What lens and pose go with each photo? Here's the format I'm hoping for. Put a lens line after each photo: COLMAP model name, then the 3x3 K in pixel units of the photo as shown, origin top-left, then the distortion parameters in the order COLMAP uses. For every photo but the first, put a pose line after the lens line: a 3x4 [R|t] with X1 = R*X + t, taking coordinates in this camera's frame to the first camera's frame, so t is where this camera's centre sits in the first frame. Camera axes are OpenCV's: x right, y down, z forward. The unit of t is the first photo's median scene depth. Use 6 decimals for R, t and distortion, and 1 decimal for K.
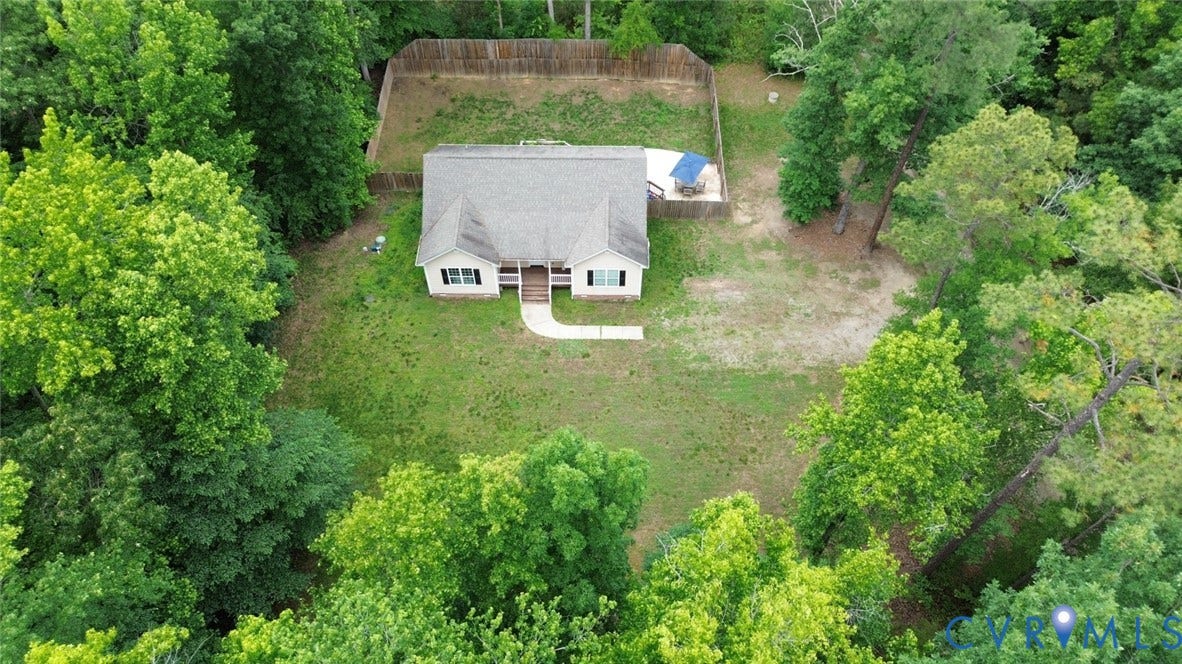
lens RADIAL K [[841.6, 0, 596.8], [0, 841.6, 341.7], [0, 0, 1]] dist [0.061036, -0.061546]
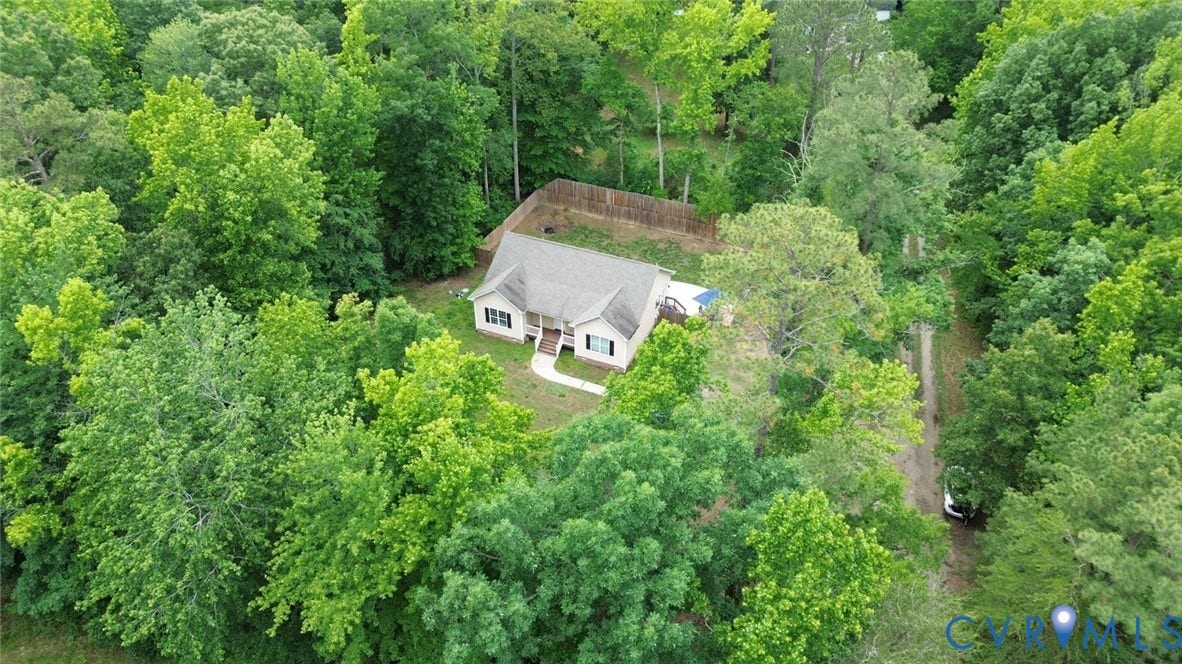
lens RADIAL K [[841.6, 0, 590.1], [0, 841.6, 336.9], [0, 0, 1]] dist [0.061036, -0.061546]
pose [[0.919381, 0.236962, -0.313986, 0.386682], [-0.318307, 0.917136, -0.239880, 0.217373], [0.231125, 0.320486, 0.918624, -0.156716]]
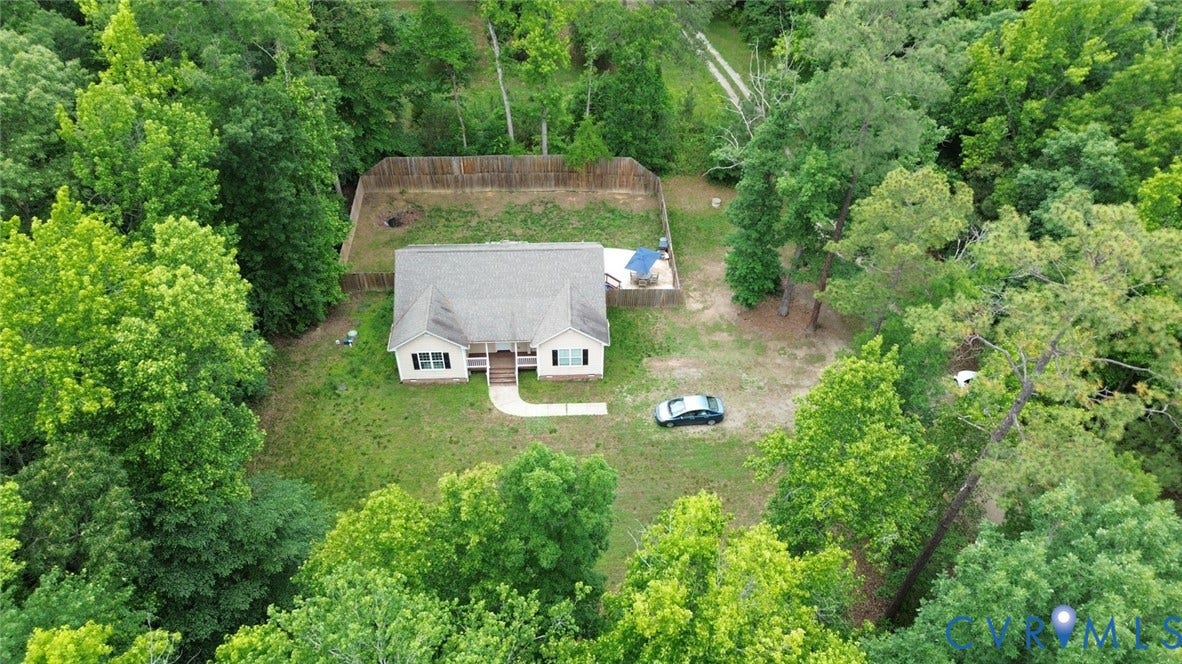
lens RADIAL K [[841.6, 0, 596.3], [0, 841.6, 333.9], [0, 0, 1]] dist [0.061036, -0.061546]
pose [[0.998321, -0.031428, 0.048659, -0.006040], [0.039417, 0.984119, -0.173078, 0.078859], [-0.042447, 0.174705, 0.983705, -0.046012]]
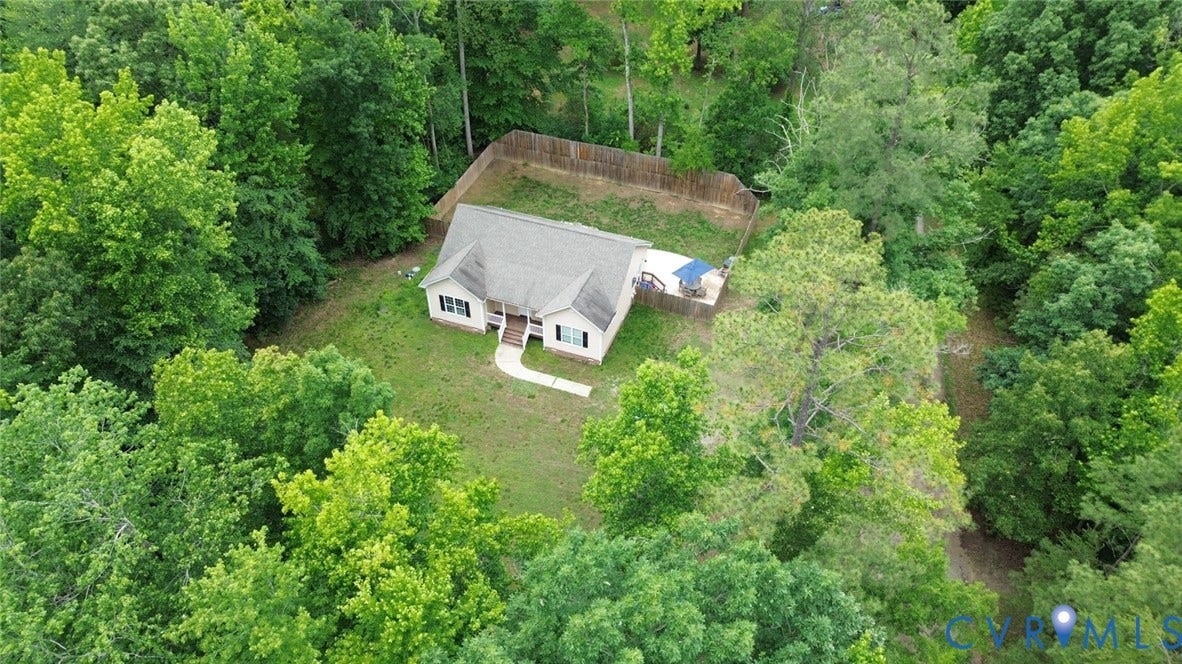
lens RADIAL K [[841.6, 0, 591.1], [0, 841.6, 336.5], [0, 0, 1]] dist [0.061036, -0.061546]
pose [[0.940324, 0.232493, -0.248471, 0.310366], [-0.275740, 0.948484, -0.156033, 0.090501], [0.199394, 0.215235, 0.955990, -0.056741]]
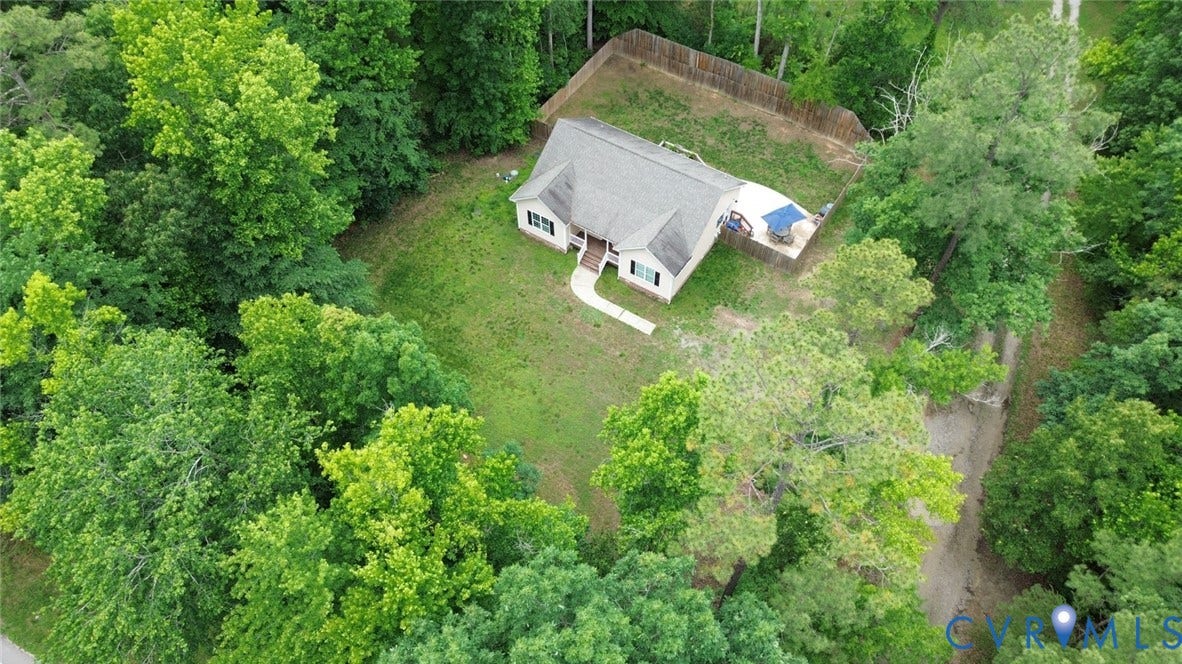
lens RADIAL K [[841.6, 0, 586.6], [0, 841.6, 343.0], [0, 0, 1]] dist [0.061036, -0.061546]
pose [[0.845403, 0.431310, -0.315064, 0.344083], [-0.426973, 0.900114, 0.086532, -0.054948], [0.320916, 0.061369, 0.945117, -0.099496]]
